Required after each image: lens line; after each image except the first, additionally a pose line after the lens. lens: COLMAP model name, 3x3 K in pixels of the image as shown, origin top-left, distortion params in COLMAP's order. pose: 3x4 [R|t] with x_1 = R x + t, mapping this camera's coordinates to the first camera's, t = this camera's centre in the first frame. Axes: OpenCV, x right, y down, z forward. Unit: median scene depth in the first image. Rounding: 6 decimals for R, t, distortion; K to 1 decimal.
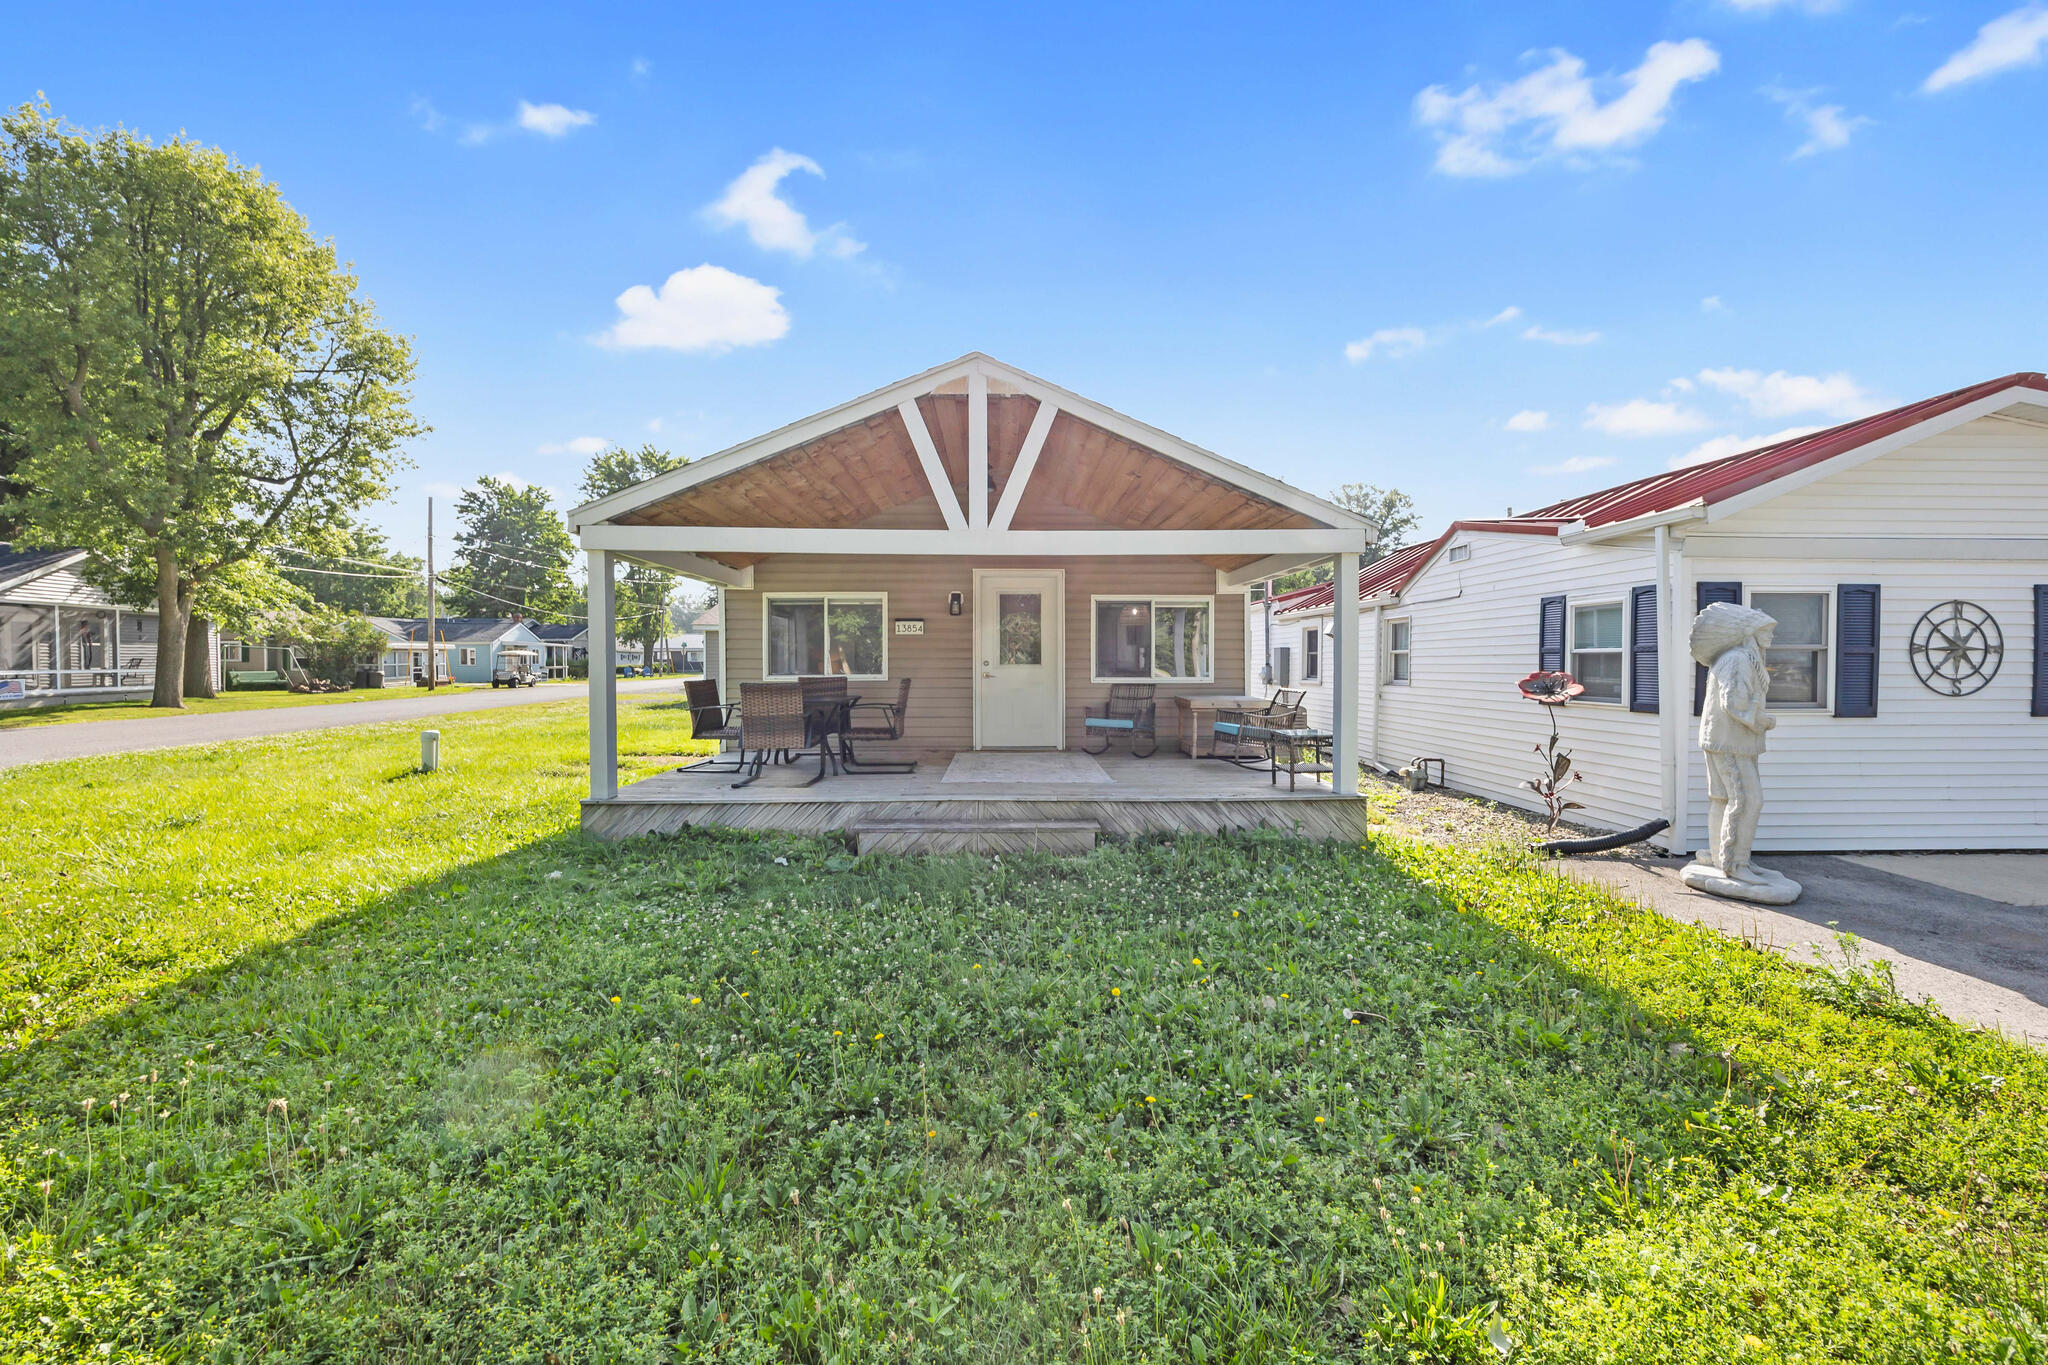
lens RADIAL K [[789.1, 0, 1030.9], [0, 789.1, 672.5], [0, 0, 1]] dist [-0.009153, 0.000749]
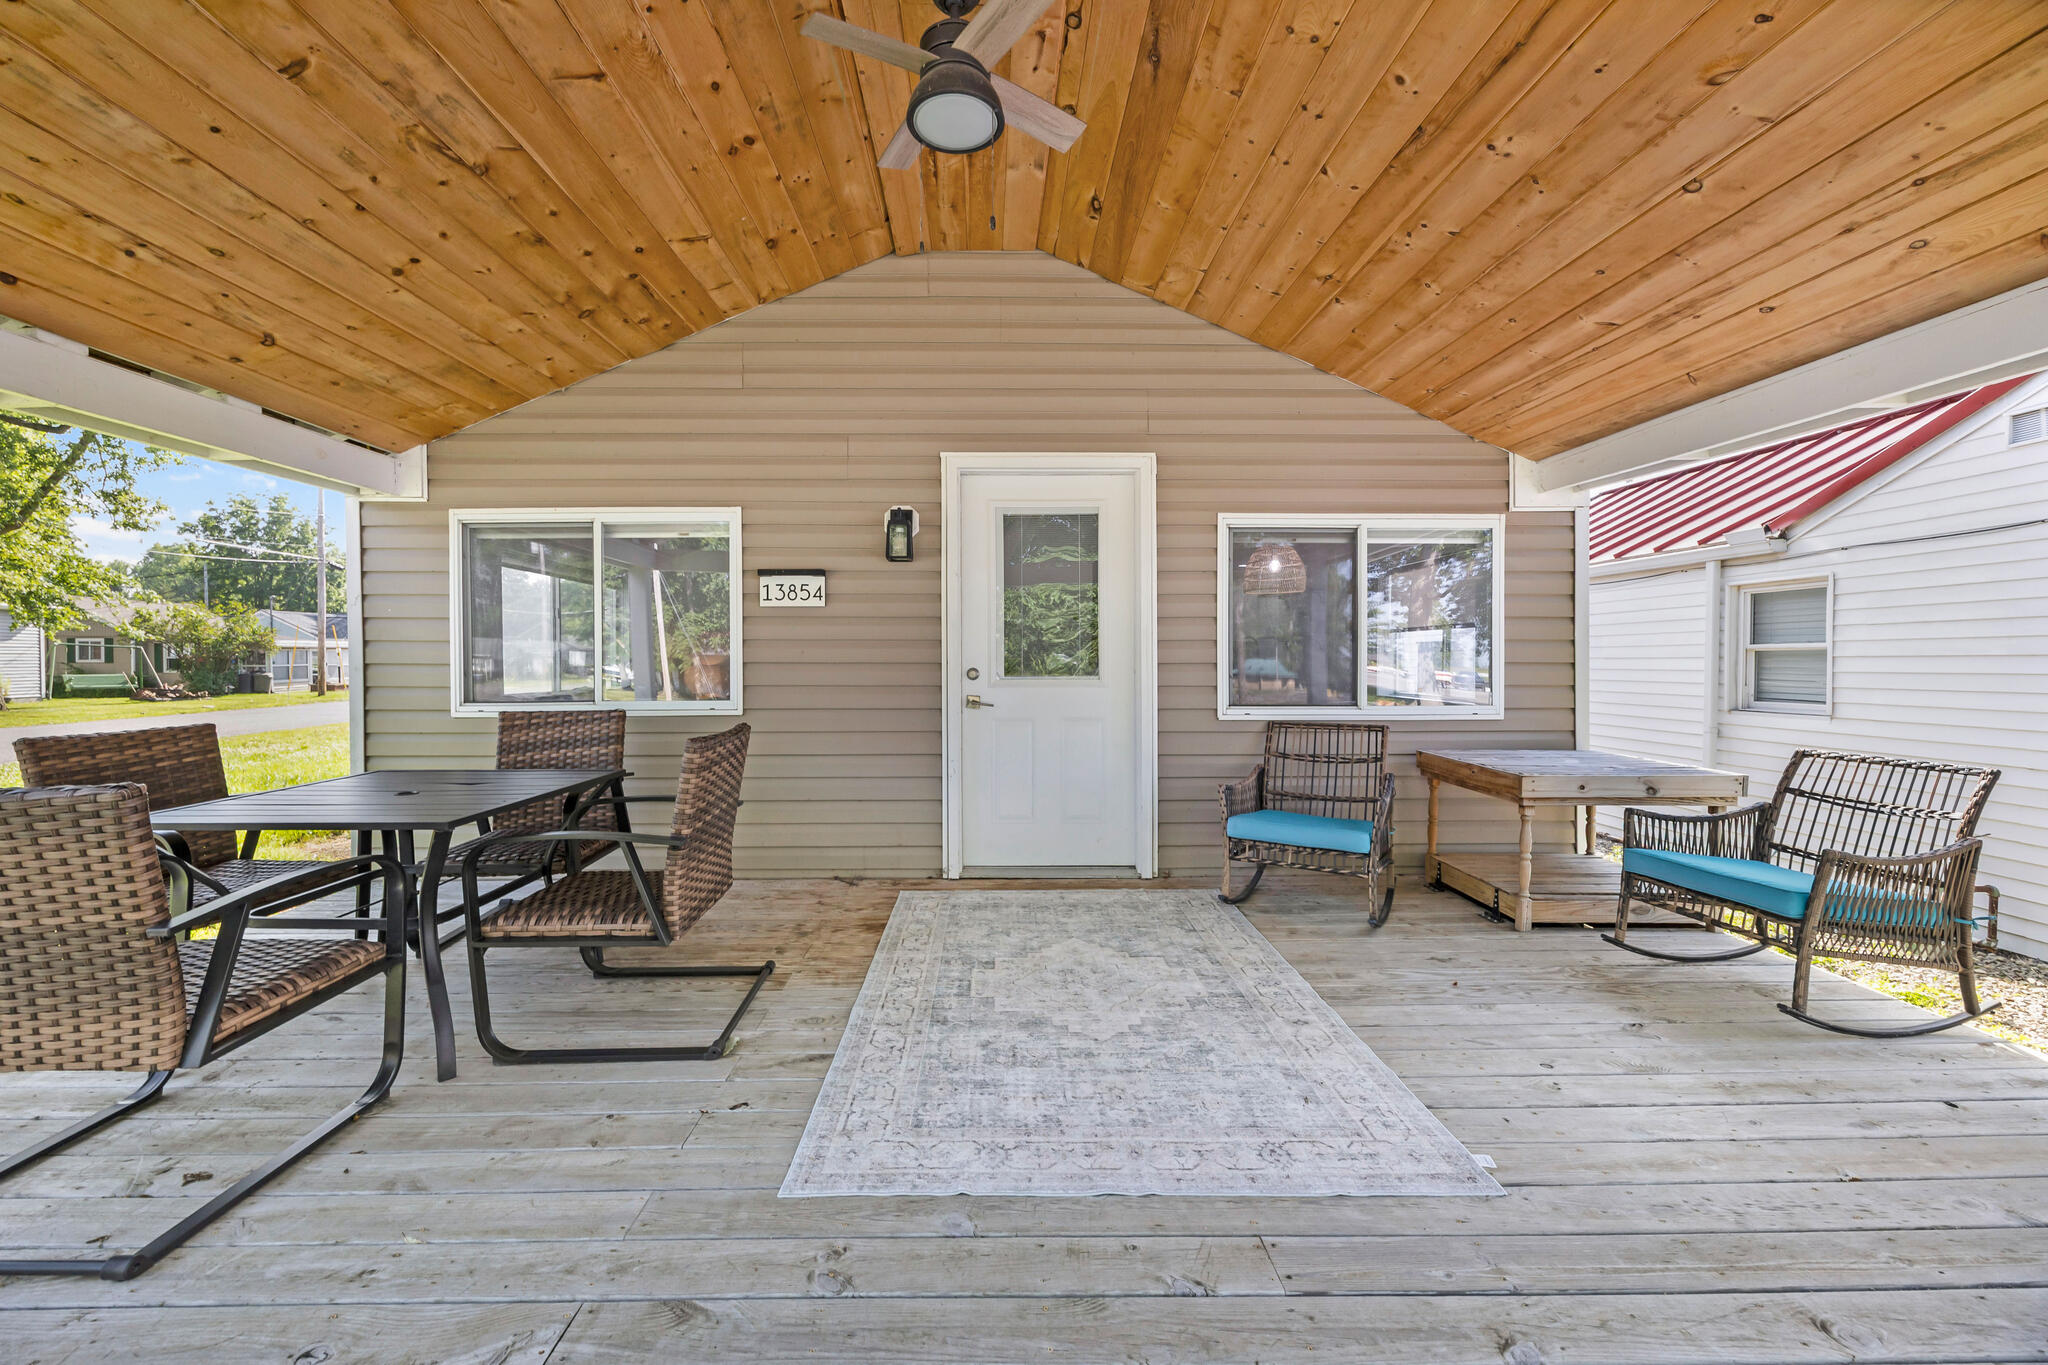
lens RADIAL K [[789.1, 0, 1018.8], [0, 789.1, 671.6], [0, 0, 1]] dist [-0.009153, 0.000749]
pose [[0.999995, -0.001040, -0.003120, -0.030208], [0.001043, 0.999999, 0.000836, -0.013473], [0.003119, -0.000839, 0.999995, 0.572306]]
